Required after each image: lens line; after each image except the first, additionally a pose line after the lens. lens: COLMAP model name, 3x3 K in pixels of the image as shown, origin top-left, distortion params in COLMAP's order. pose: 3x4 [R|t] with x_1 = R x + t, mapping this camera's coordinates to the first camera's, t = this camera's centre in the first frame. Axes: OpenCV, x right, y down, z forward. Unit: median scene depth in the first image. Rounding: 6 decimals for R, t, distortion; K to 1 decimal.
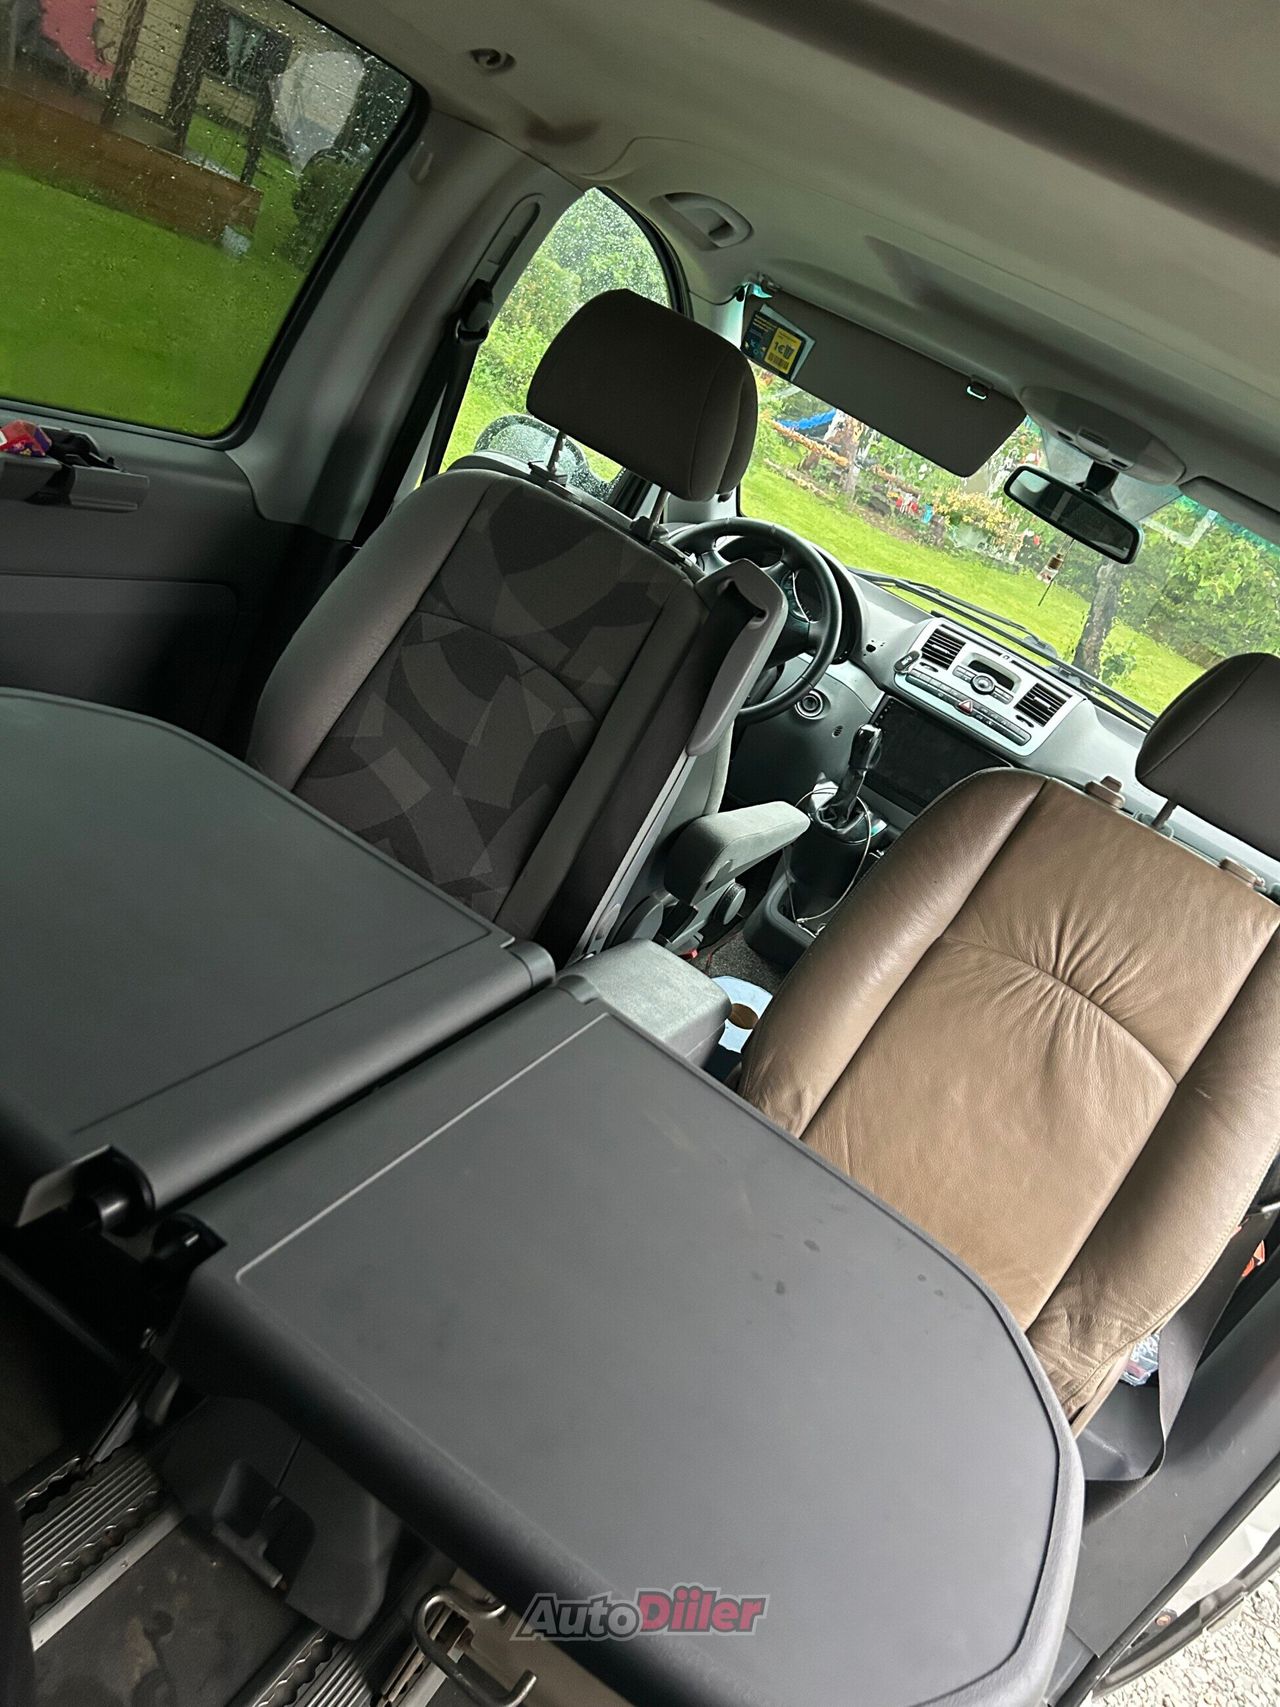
lens RADIAL K [[1301.7, 0, 640.0], [0, 1301.7, 853.5], [0, 0, 1]] dist [0.046813, -0.054064]
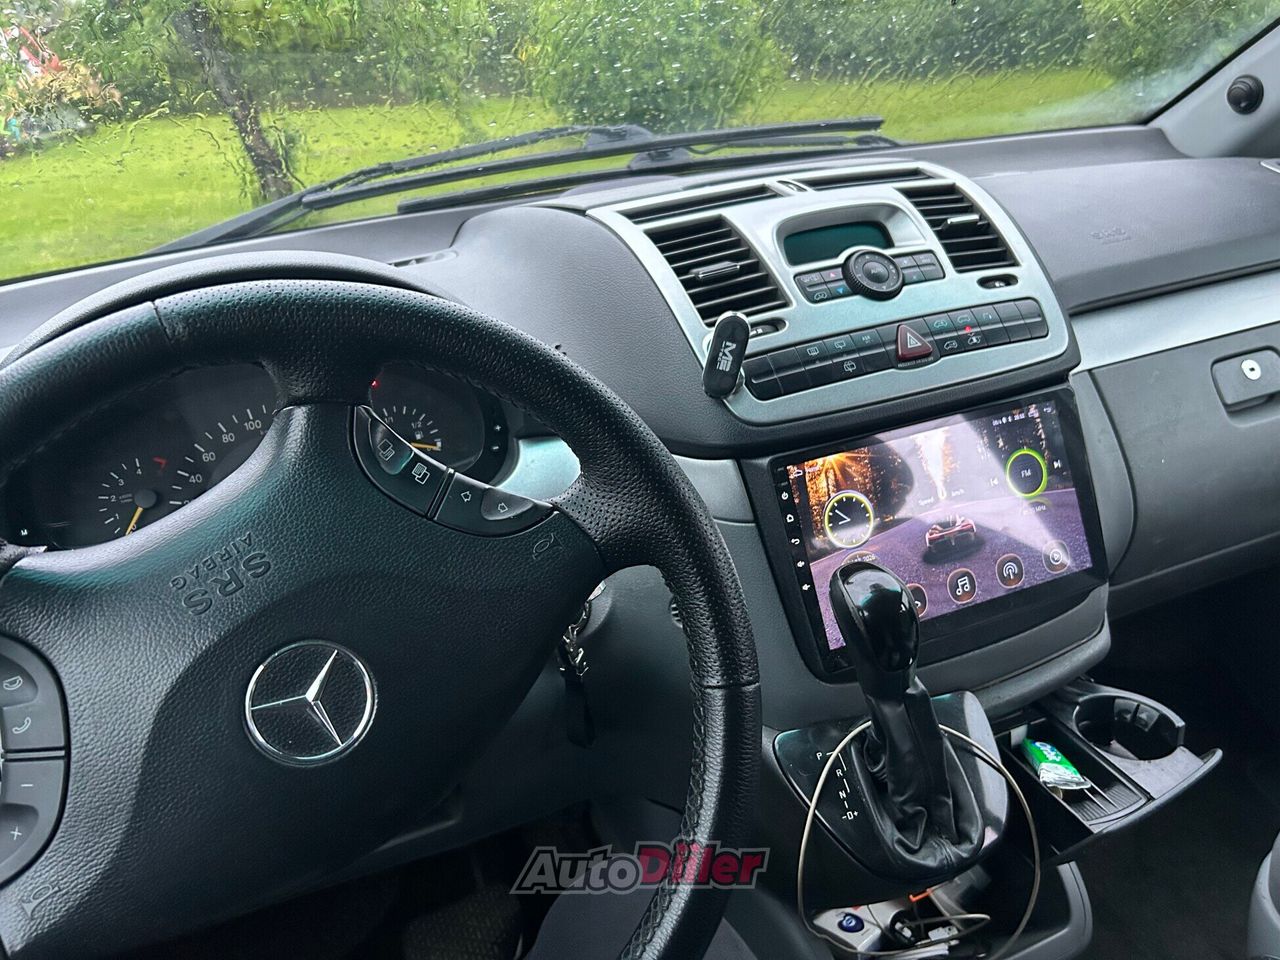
lens RADIAL K [[983.7, 0, 640.0], [0, 983.7, 480.0], [0, 0, 1]] dist [0.042697, -0.055335]
pose [[0.562685, -0.712294, 0.419551, 0.054468], [0.618378, 0.699491, 0.358219, -0.238642], [-0.548629, 0.057876, 0.834060, 0.802333]]
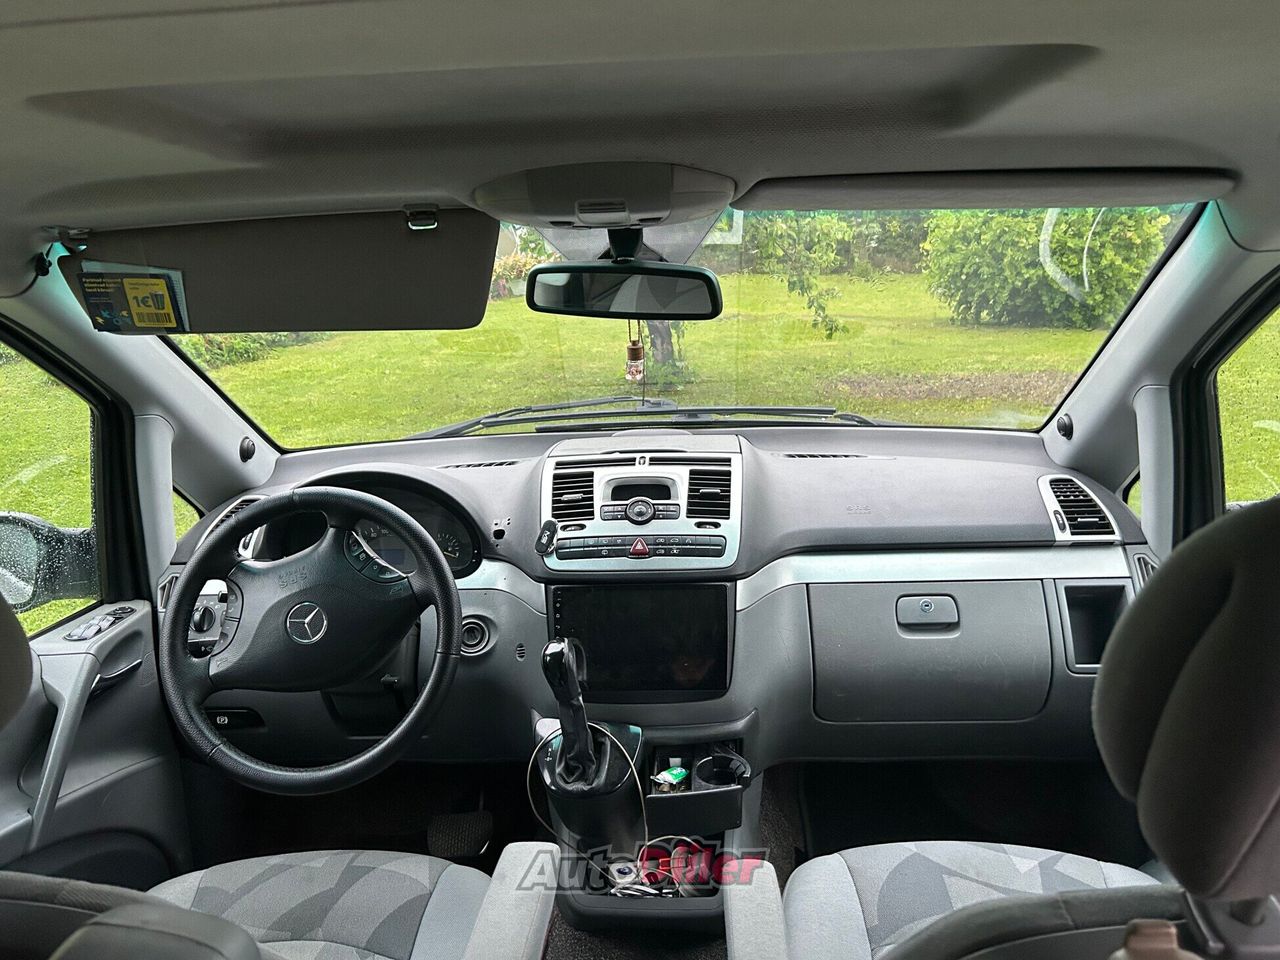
lens RADIAL K [[976.1, 0, 640.0], [0, 976.1, 480.0], [0, 0, 1]] dist [0.046813, -0.054064]
pose [[0.813418, -0.535196, 0.227849, 0.136187], [0.547797, 0.836559, 0.009369, -0.153106], [-0.195623, 0.117195, 0.973651, 0.412085]]
